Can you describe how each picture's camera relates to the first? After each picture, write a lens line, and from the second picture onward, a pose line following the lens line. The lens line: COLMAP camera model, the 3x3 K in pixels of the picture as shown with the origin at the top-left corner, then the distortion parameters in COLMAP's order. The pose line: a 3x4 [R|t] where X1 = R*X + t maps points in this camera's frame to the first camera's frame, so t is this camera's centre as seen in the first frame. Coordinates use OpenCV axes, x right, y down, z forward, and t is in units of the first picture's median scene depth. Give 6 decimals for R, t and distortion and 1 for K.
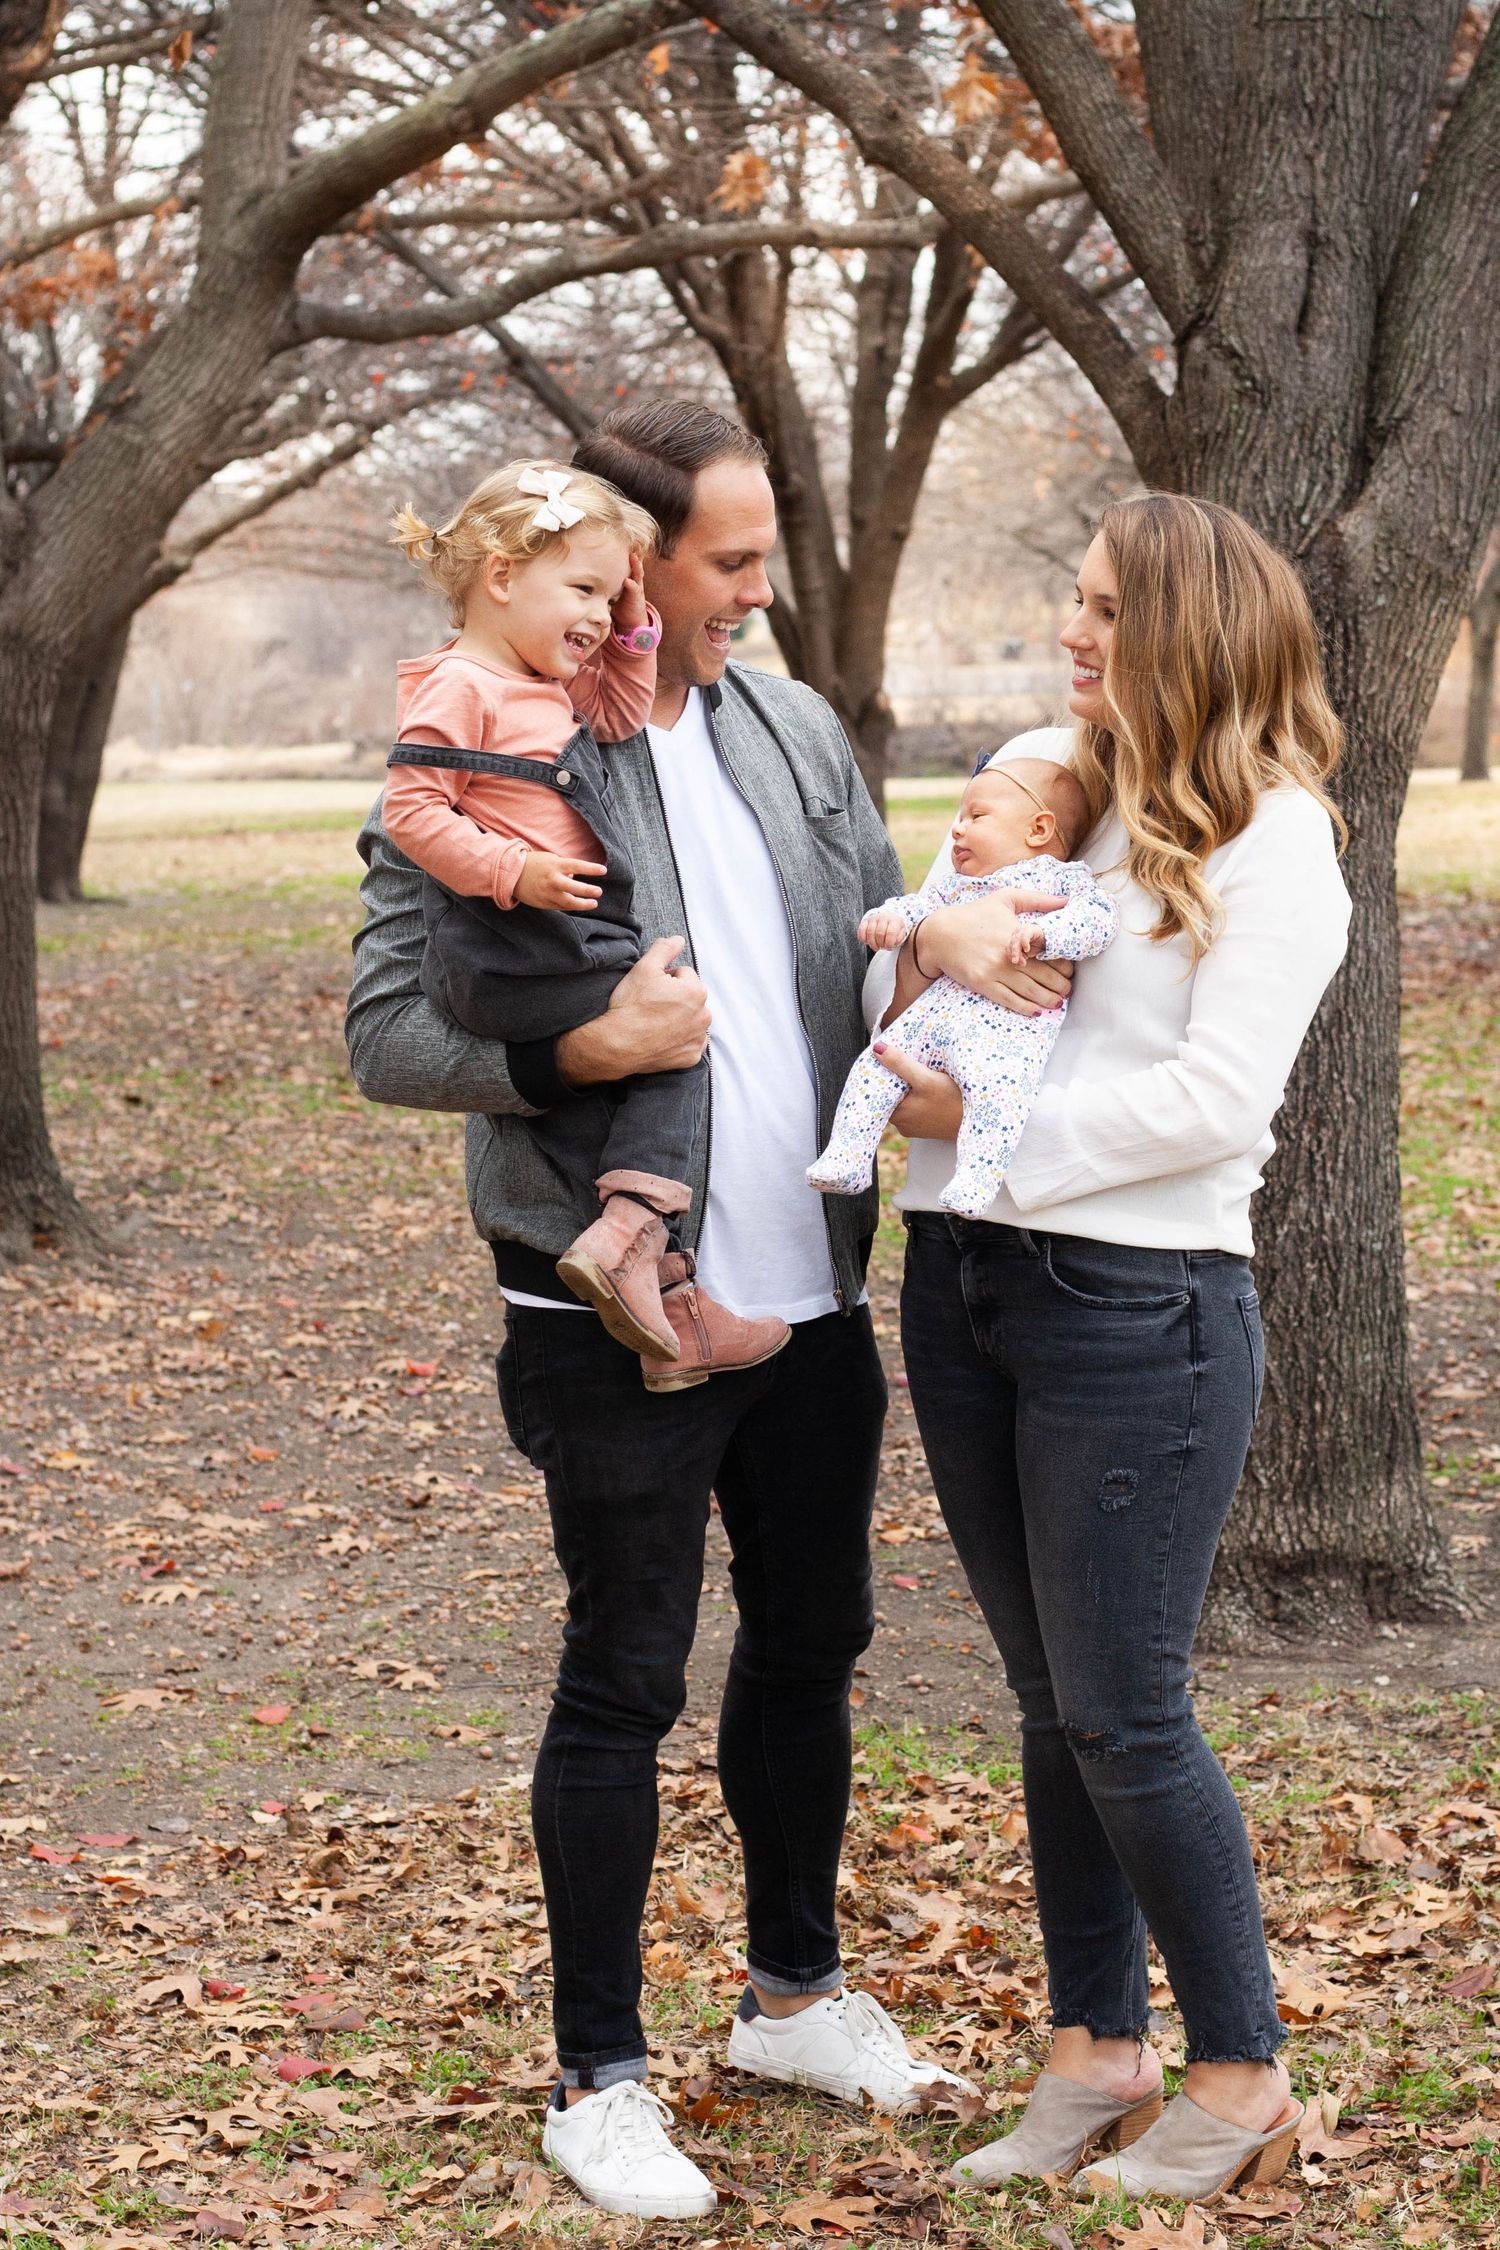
lens RADIAL K [[5347.6, 0, 806.4], [0, 5347.6, 1150.2], [0, 0, 1]] dist [-0.086005, 0.000000]
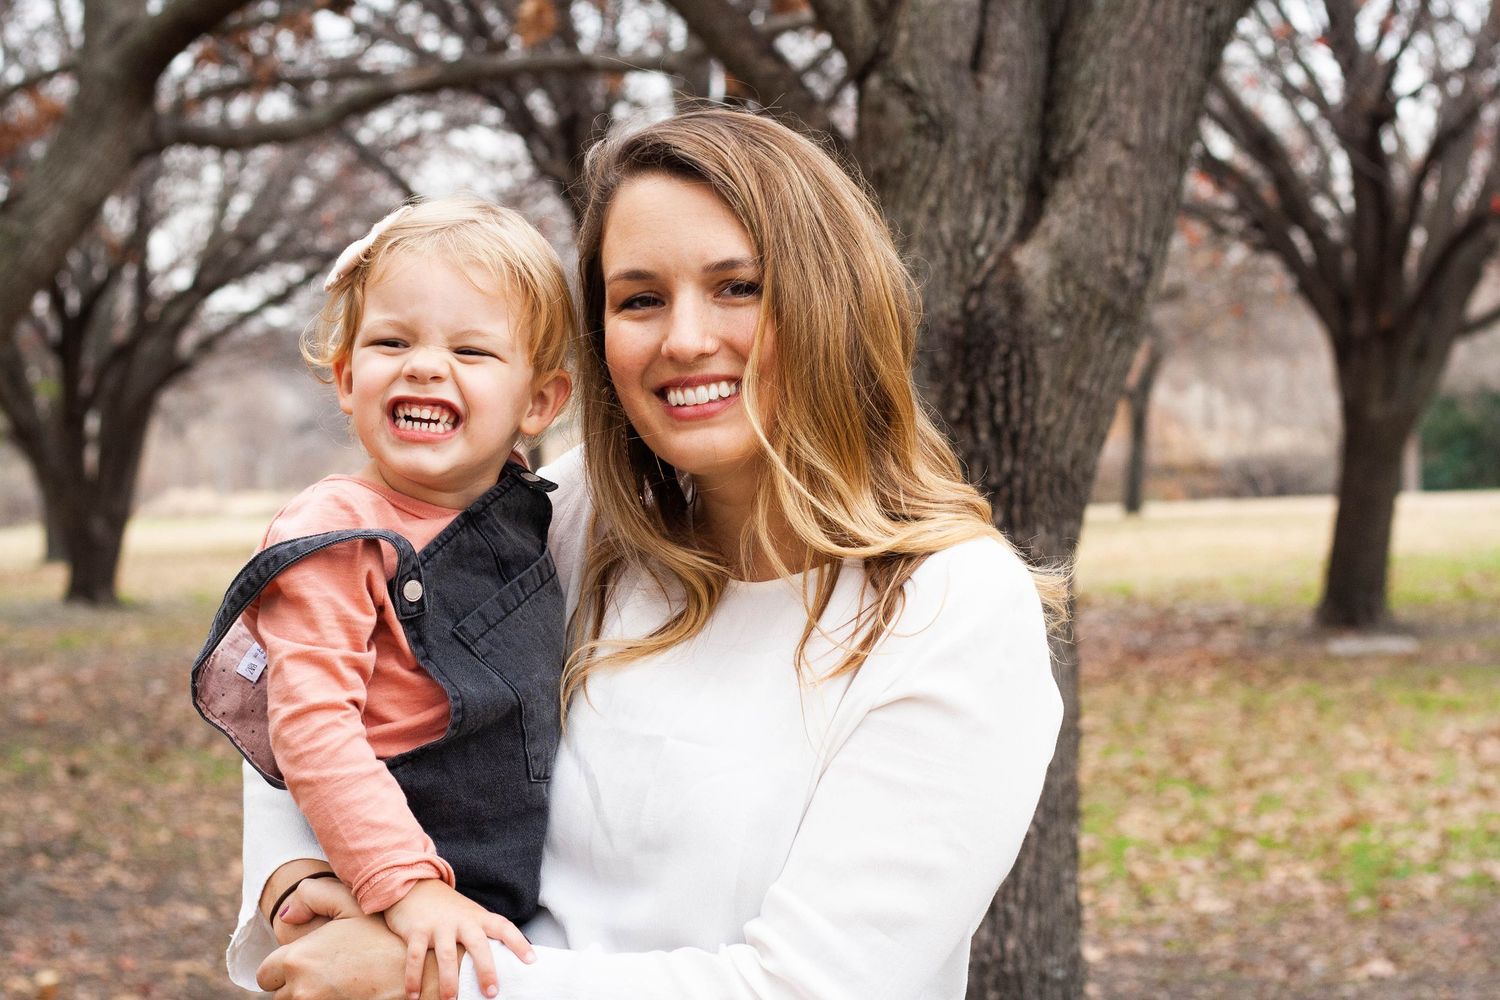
lens RADIAL K [[3565.1, 0, 749.0], [0, 3565.1, 490.3], [0, 0, 1]] dist [-0.086005, 0.000000]
pose [[0.999855, -0.003212, 0.016749, 0.027974], [0.004482, 0.997069, -0.076373, -0.016130], [-0.016454, 0.076437, 0.996939, 0.243582]]
